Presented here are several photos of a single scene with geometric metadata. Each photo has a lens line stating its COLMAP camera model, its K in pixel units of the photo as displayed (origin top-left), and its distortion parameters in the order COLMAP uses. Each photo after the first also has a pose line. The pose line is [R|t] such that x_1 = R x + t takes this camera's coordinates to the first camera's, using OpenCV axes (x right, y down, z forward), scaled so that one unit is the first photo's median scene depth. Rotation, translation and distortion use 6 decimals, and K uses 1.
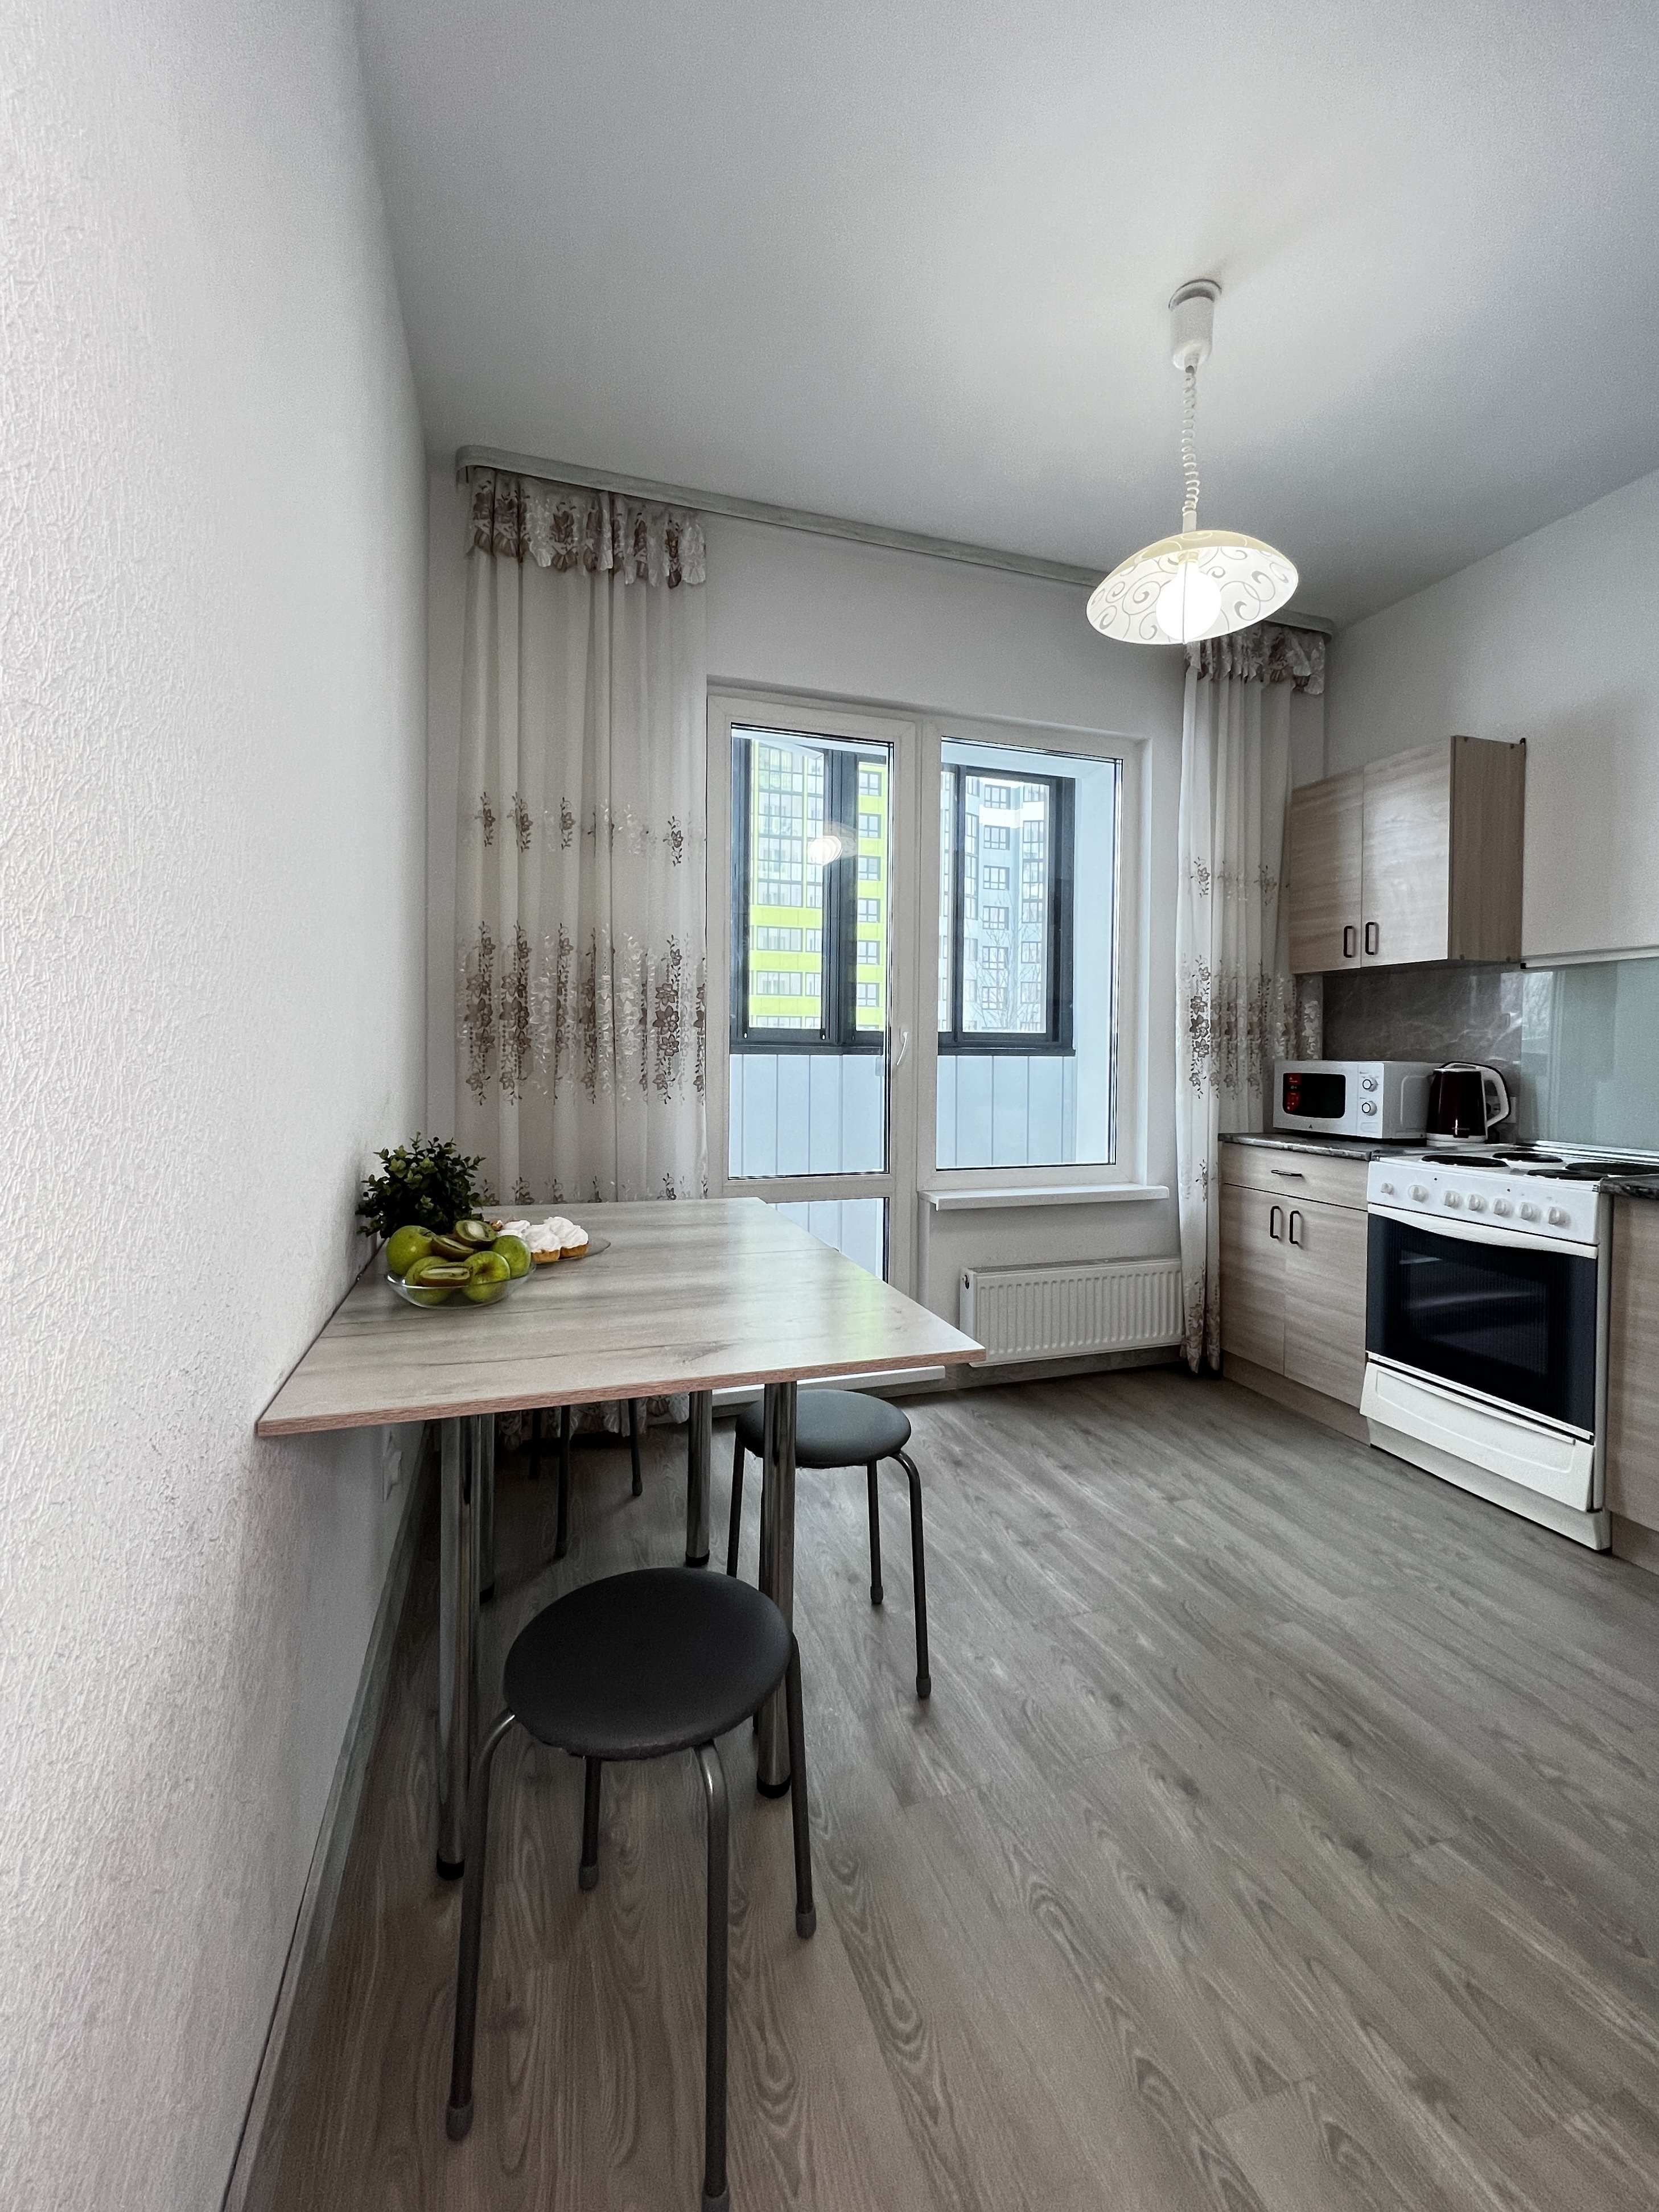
lens RADIAL K [[913.3, 0, 839.1], [0, 913.3, 1061.9], [0, 0, 1]] dist [0.000252, 0.000191]
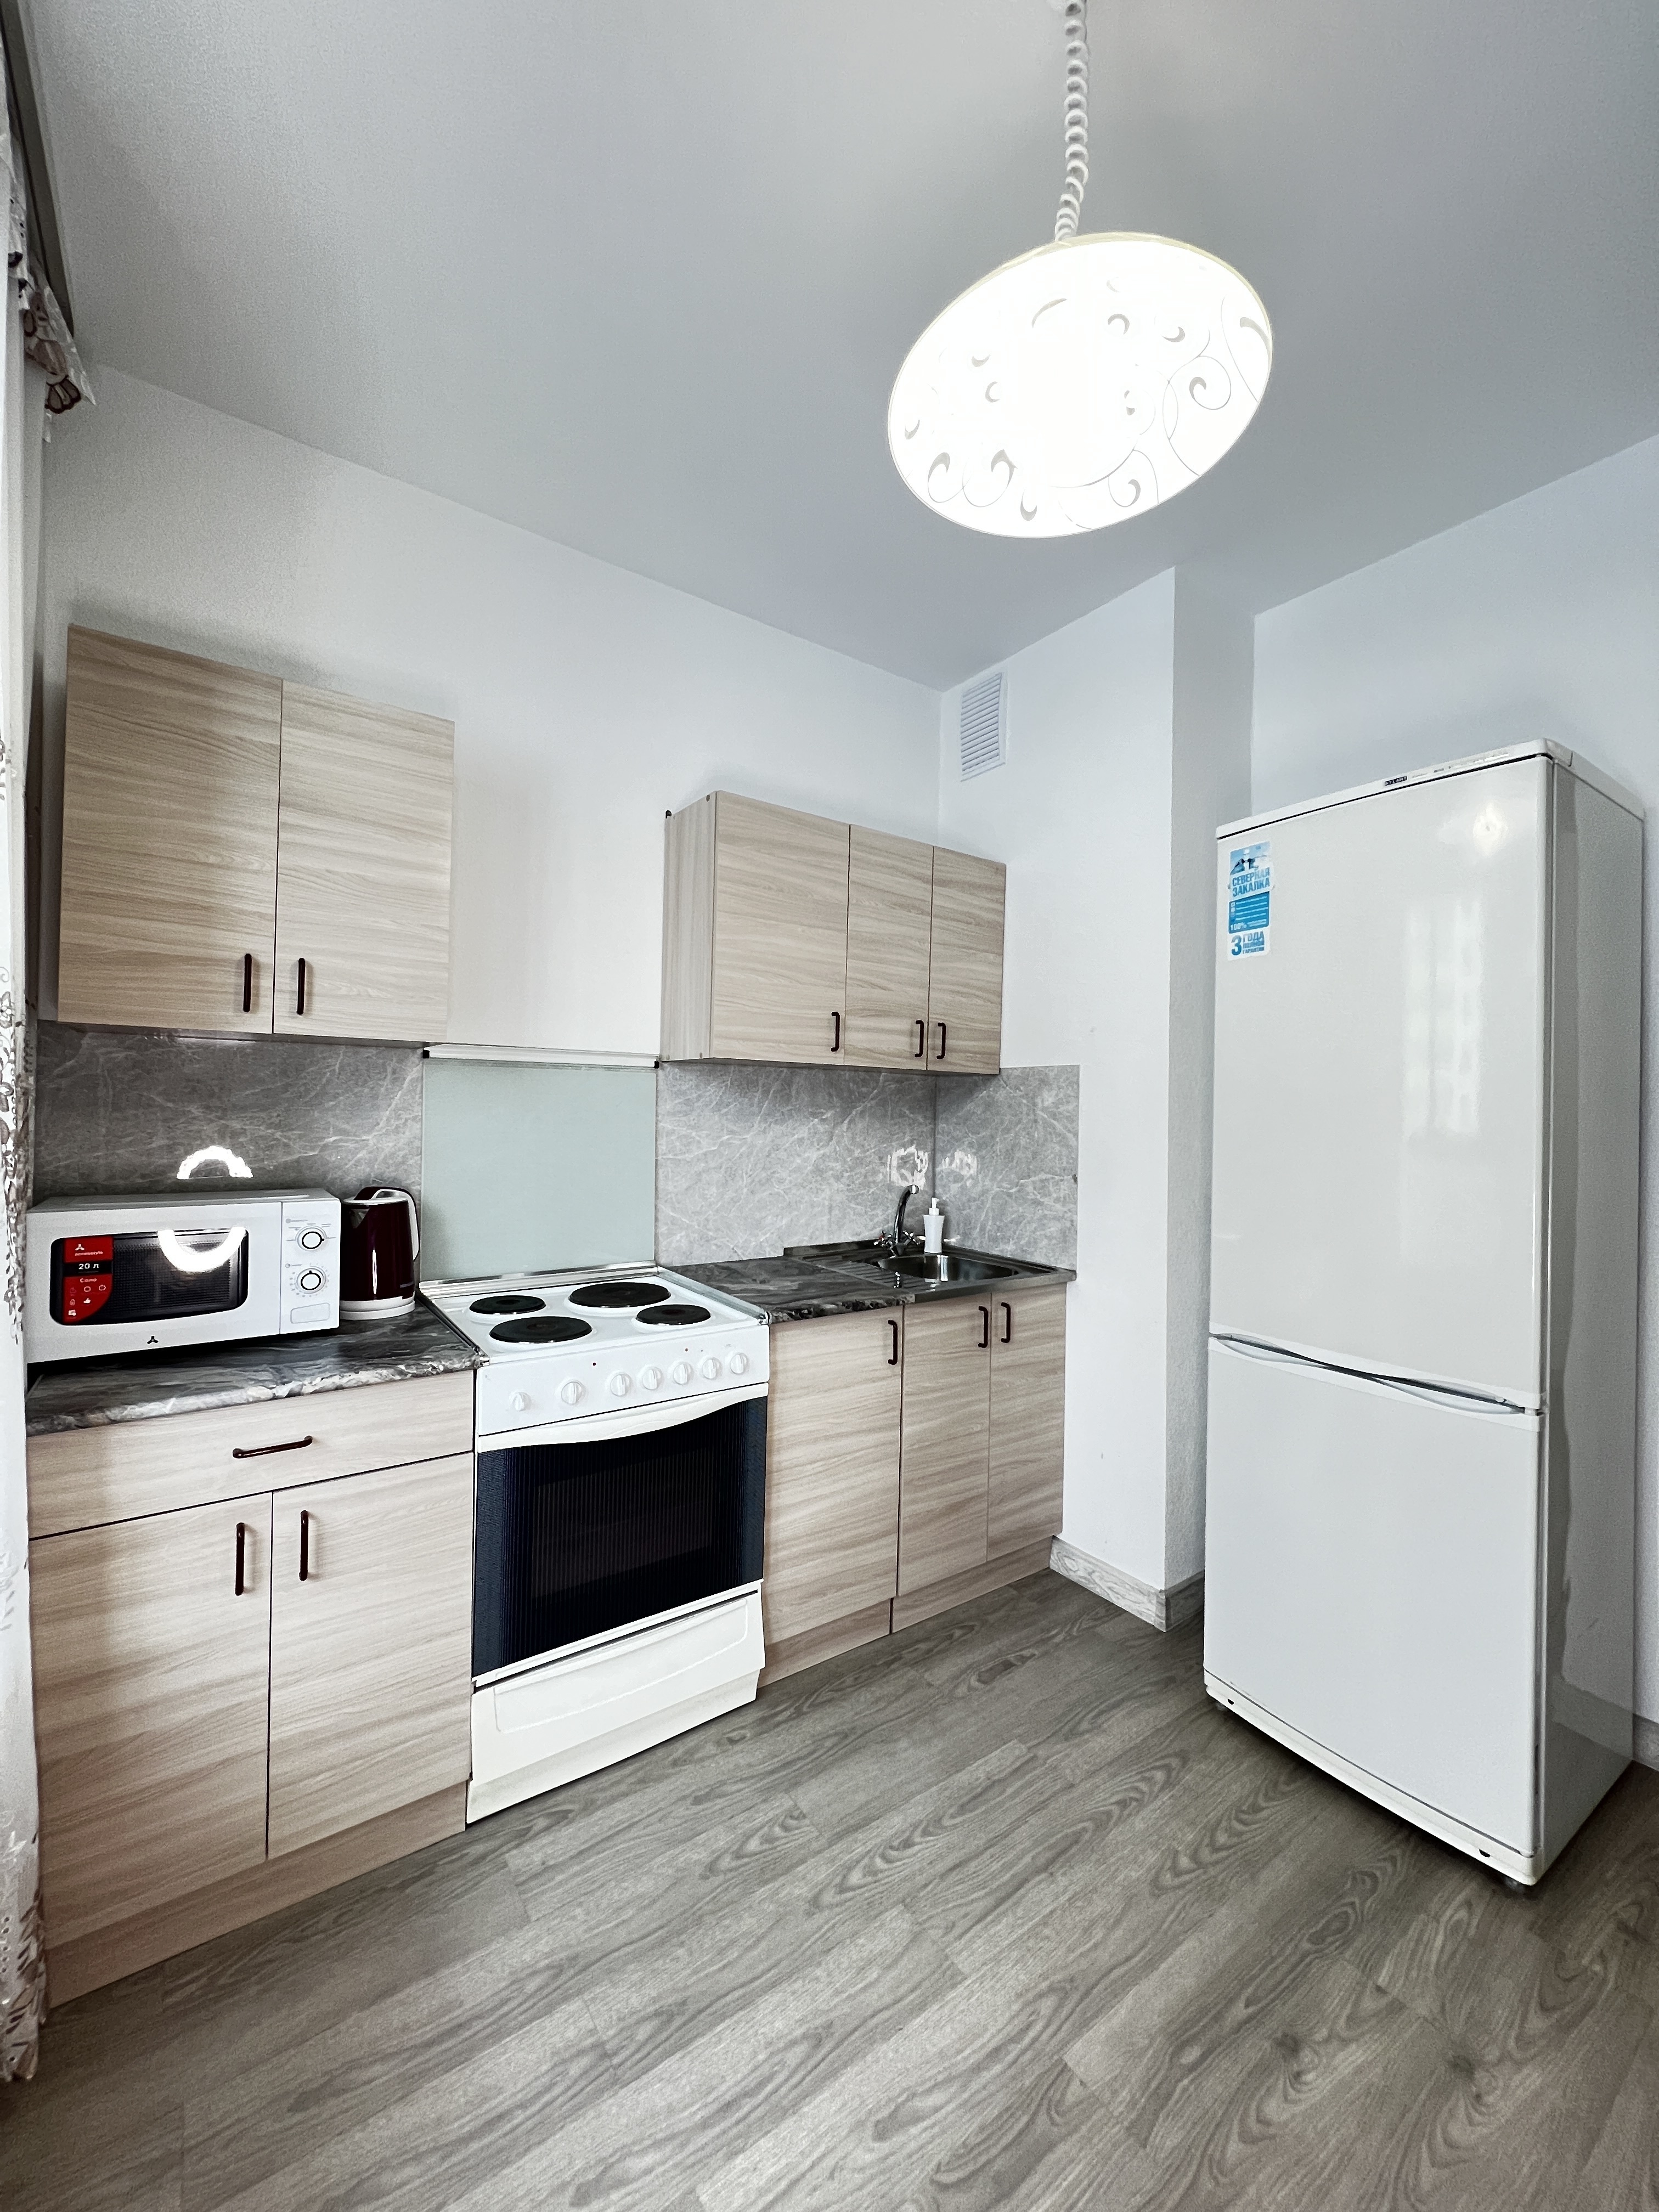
lens RADIAL K [[880.9, 0, 830.1], [0, 880.9, 1102.6], [0, 0, 1]] dist [-0.000492, 0.000337]
pose [[-0.294380, -0.007469, 0.955659, -0.057828], [-0.007456, 0.999957, 0.005519, -0.078474], [-0.955659, -0.005500, -0.294423, 0.982259]]
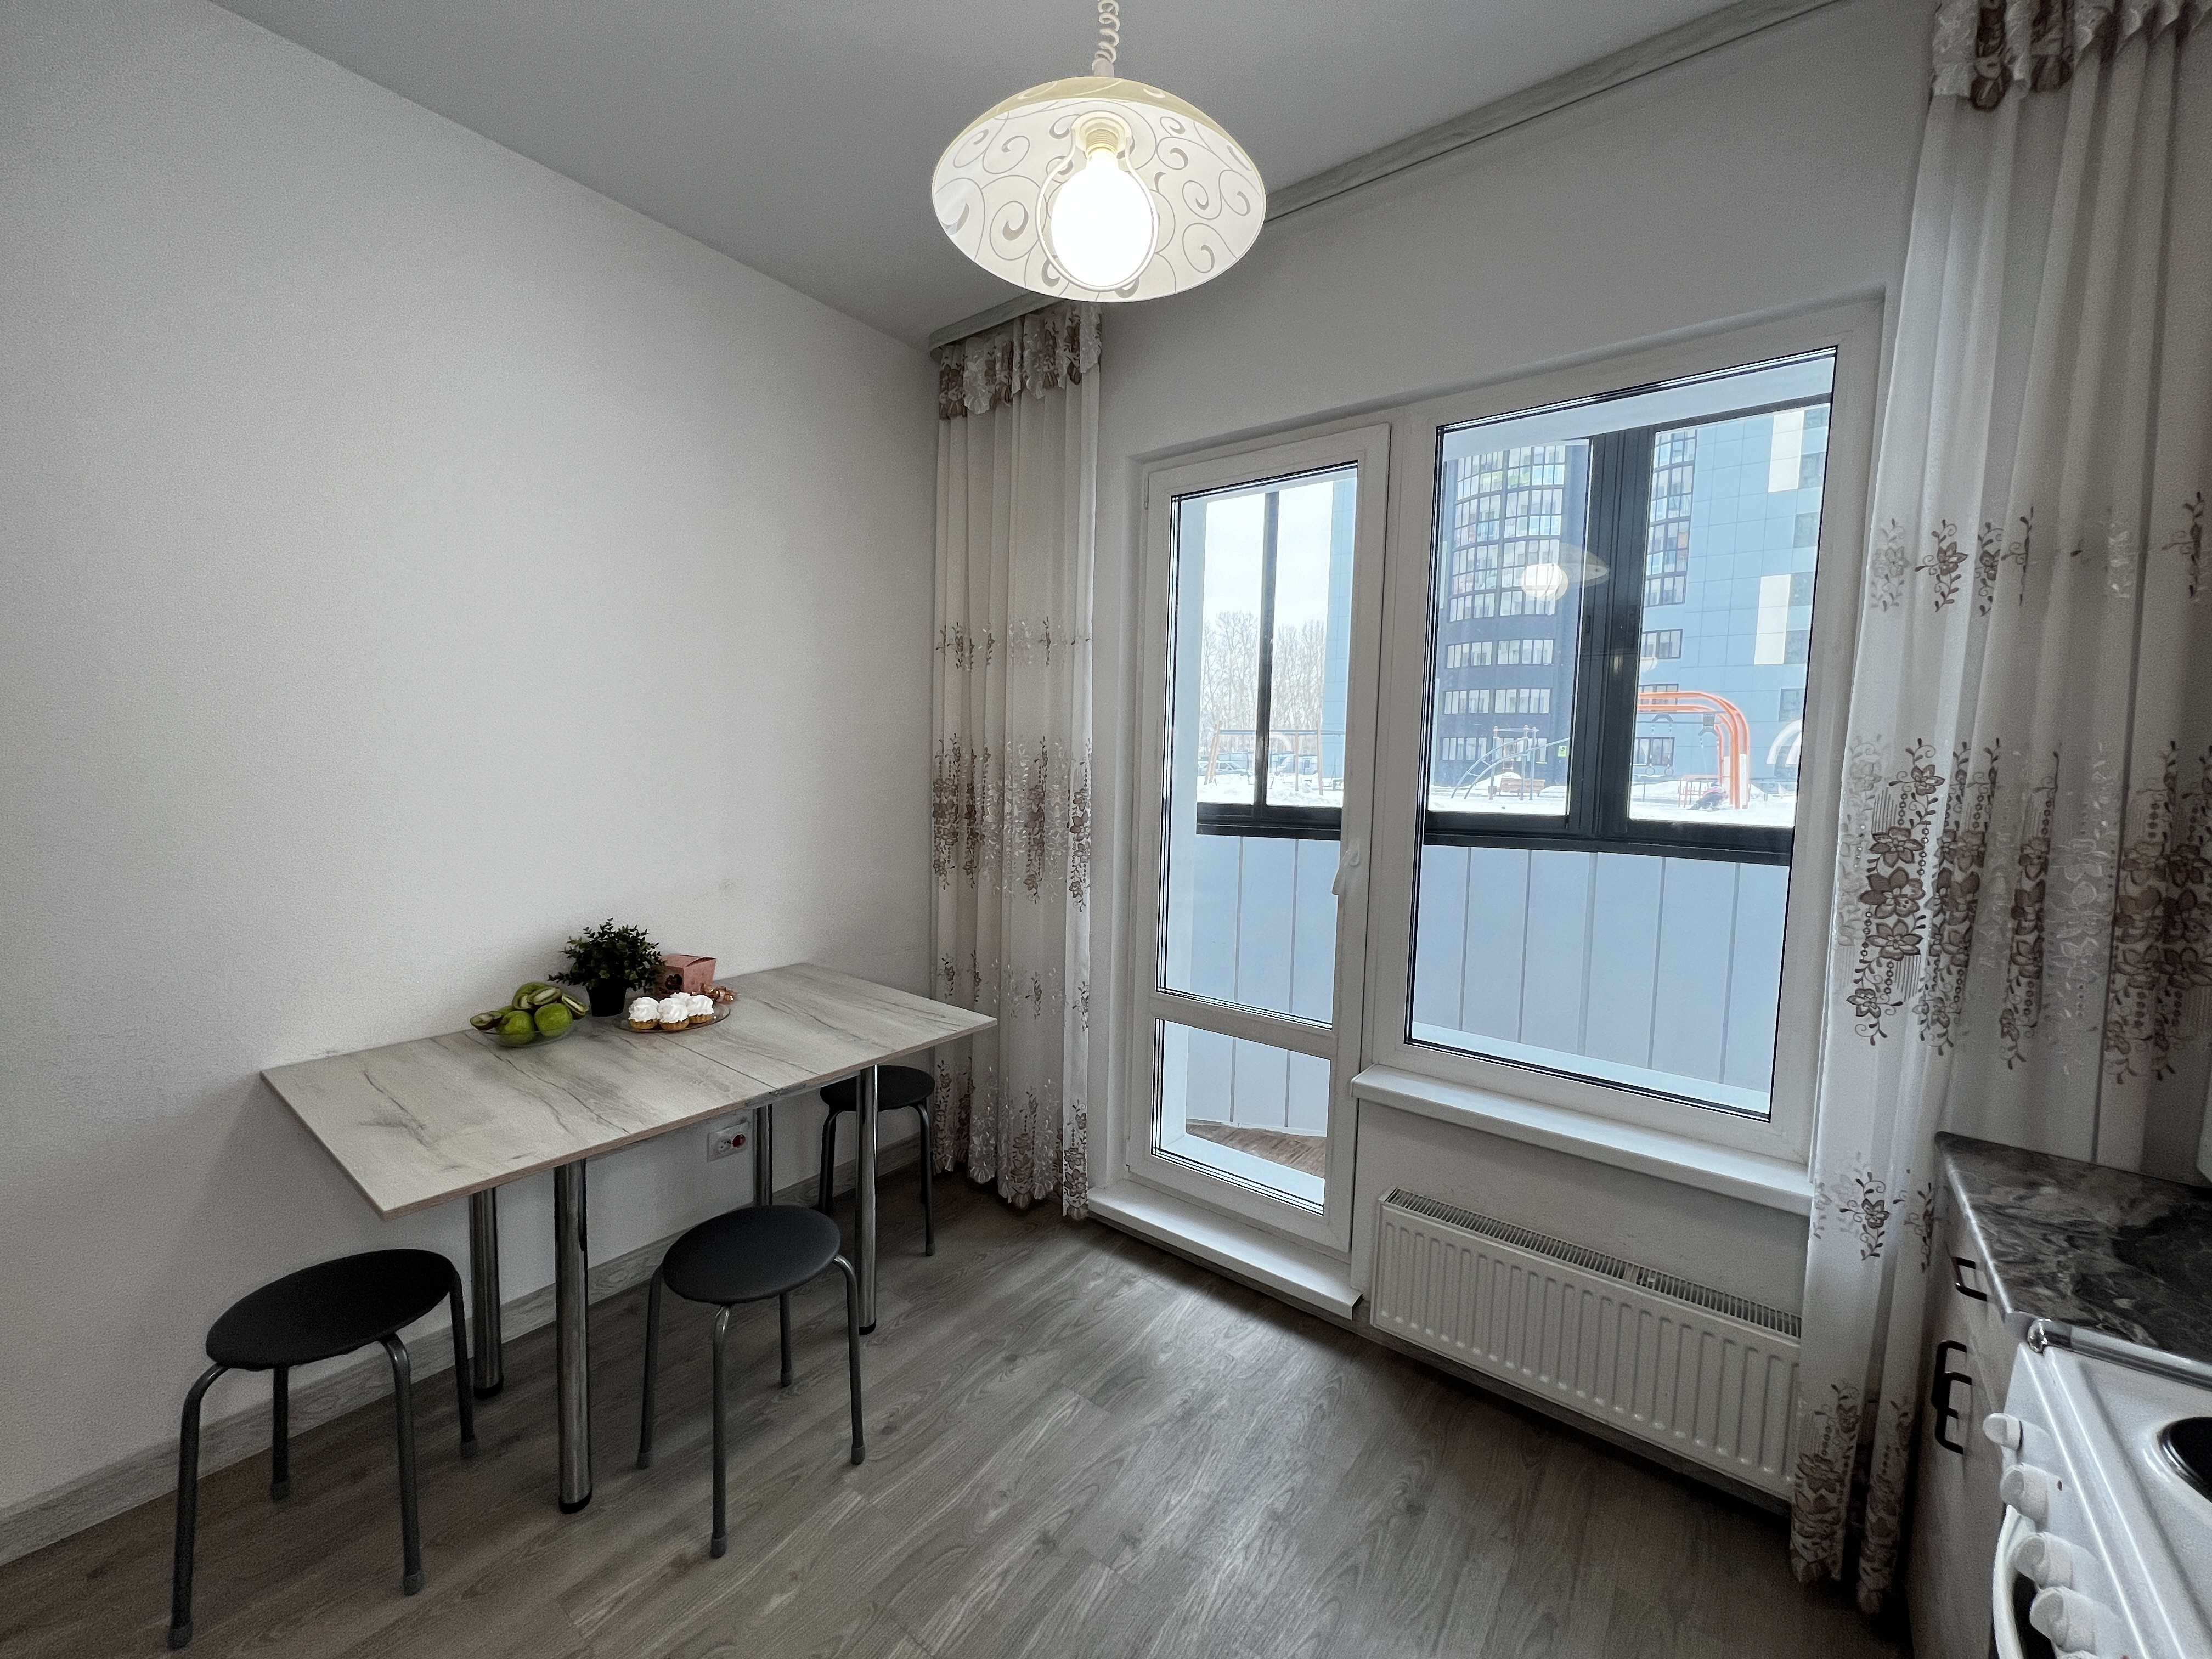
lens RADIAL K [[886.0, 0, 1103.7], [0, 886.0, 824.0], [0, 0, 1]] dist [-0.000027, 0.000079]
pose [[0.557041, 0.068102, -0.827688, 0.678817], [-0.033785, 0.997665, 0.059350, -0.109577], [0.829797, -0.005097, 0.558041, 0.515081]]
